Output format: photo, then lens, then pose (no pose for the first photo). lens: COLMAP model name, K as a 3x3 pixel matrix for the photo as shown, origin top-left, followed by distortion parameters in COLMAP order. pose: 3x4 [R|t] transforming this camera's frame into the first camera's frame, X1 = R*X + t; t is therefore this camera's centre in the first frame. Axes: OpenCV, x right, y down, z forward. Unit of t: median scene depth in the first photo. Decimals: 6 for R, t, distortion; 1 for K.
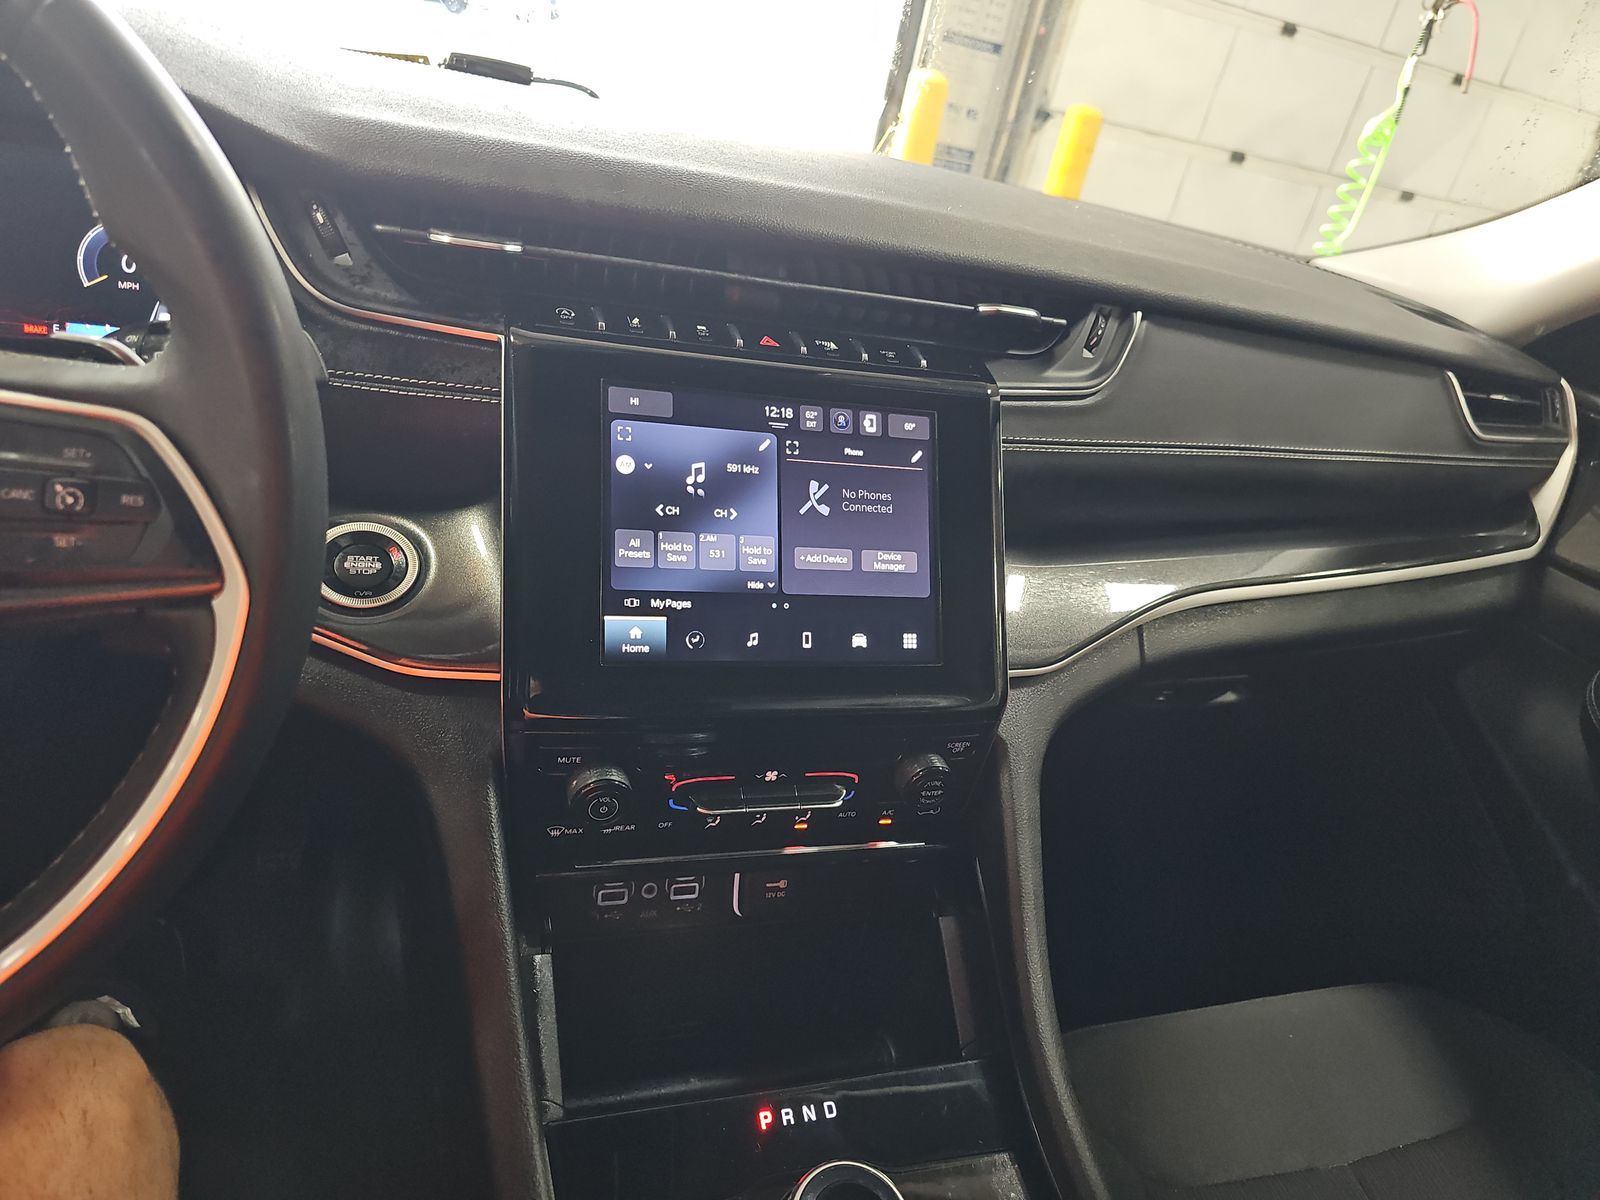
lens RADIAL K [[1088.4, 0, 791.8], [0, 1088.4, 603.7], [0, 0, 1]] dist [0.055488, -0.042868]
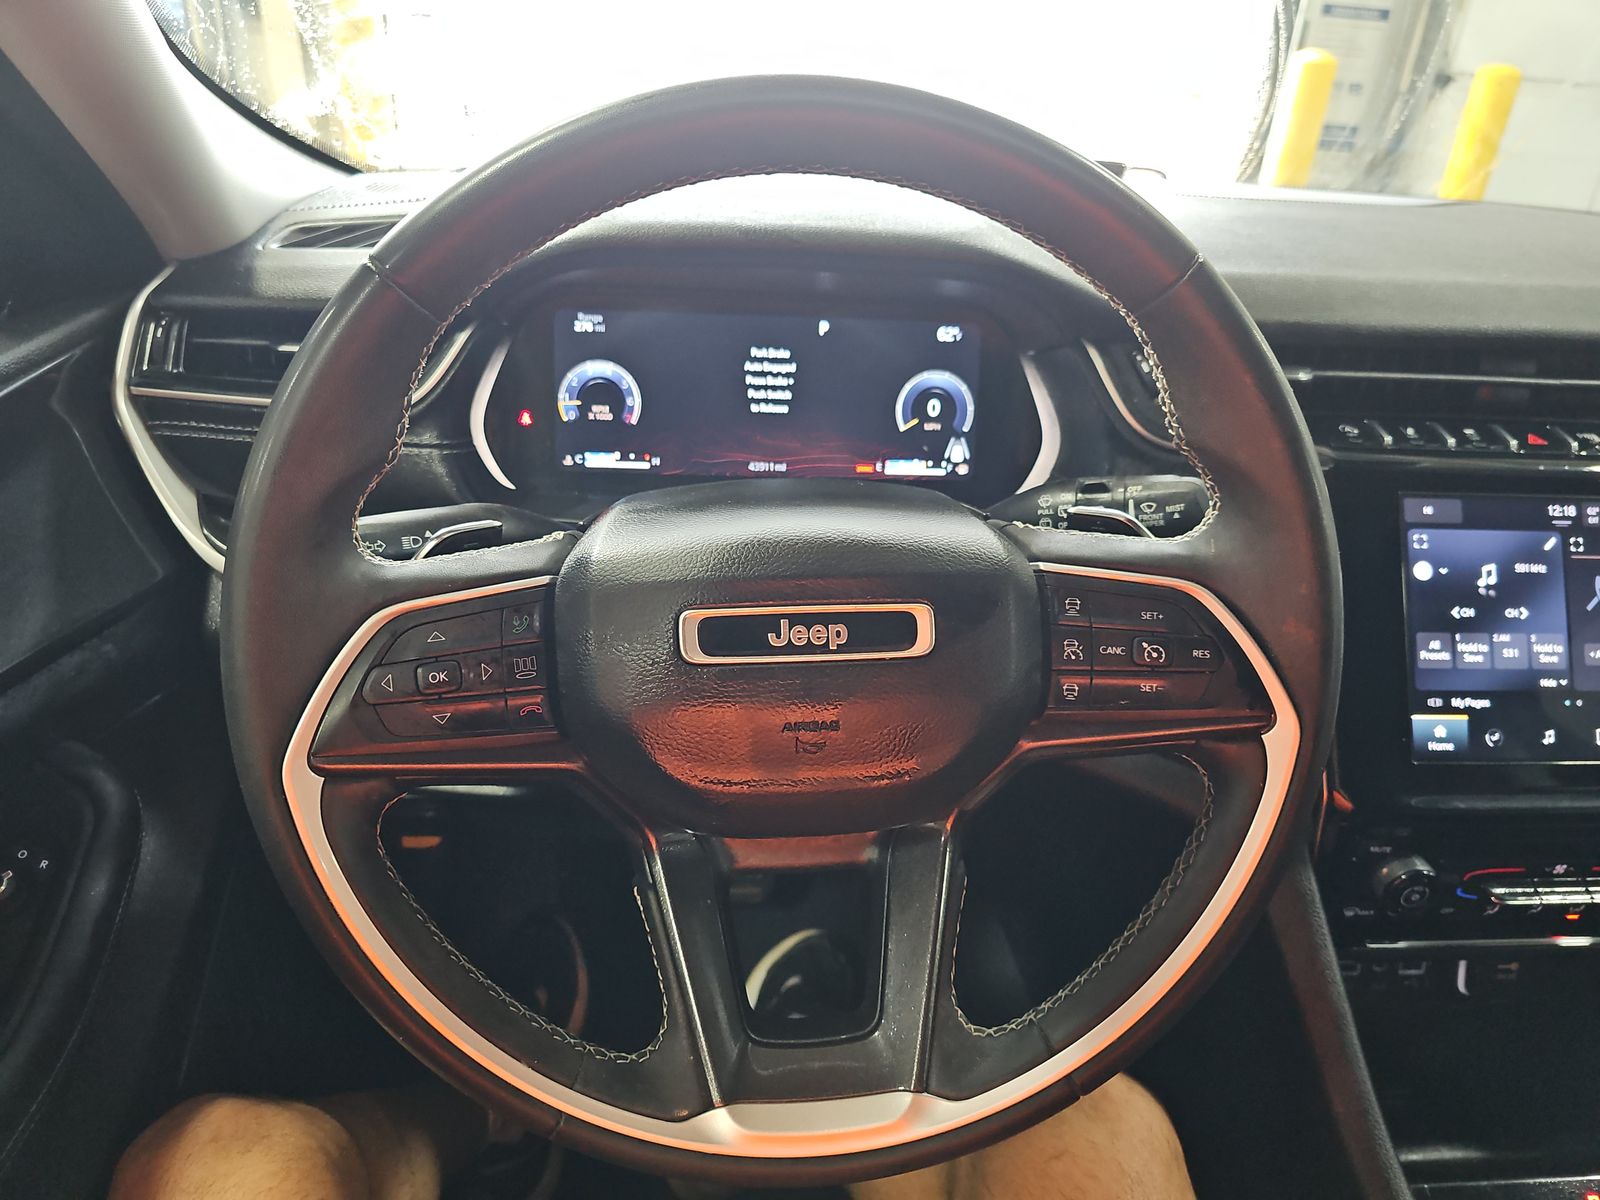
lens RADIAL K [[1088.4, 0, 785.9], [0, 1088.4, 606.2], [0, 0, 1]] dist [0.055488, -0.042868]
pose [[0.964986, -0.007903, -0.262183, -0.457210], [0.007681, 0.999969, -0.001872, -0.093763], [0.262189, -0.000207, 0.965016, -0.192247]]
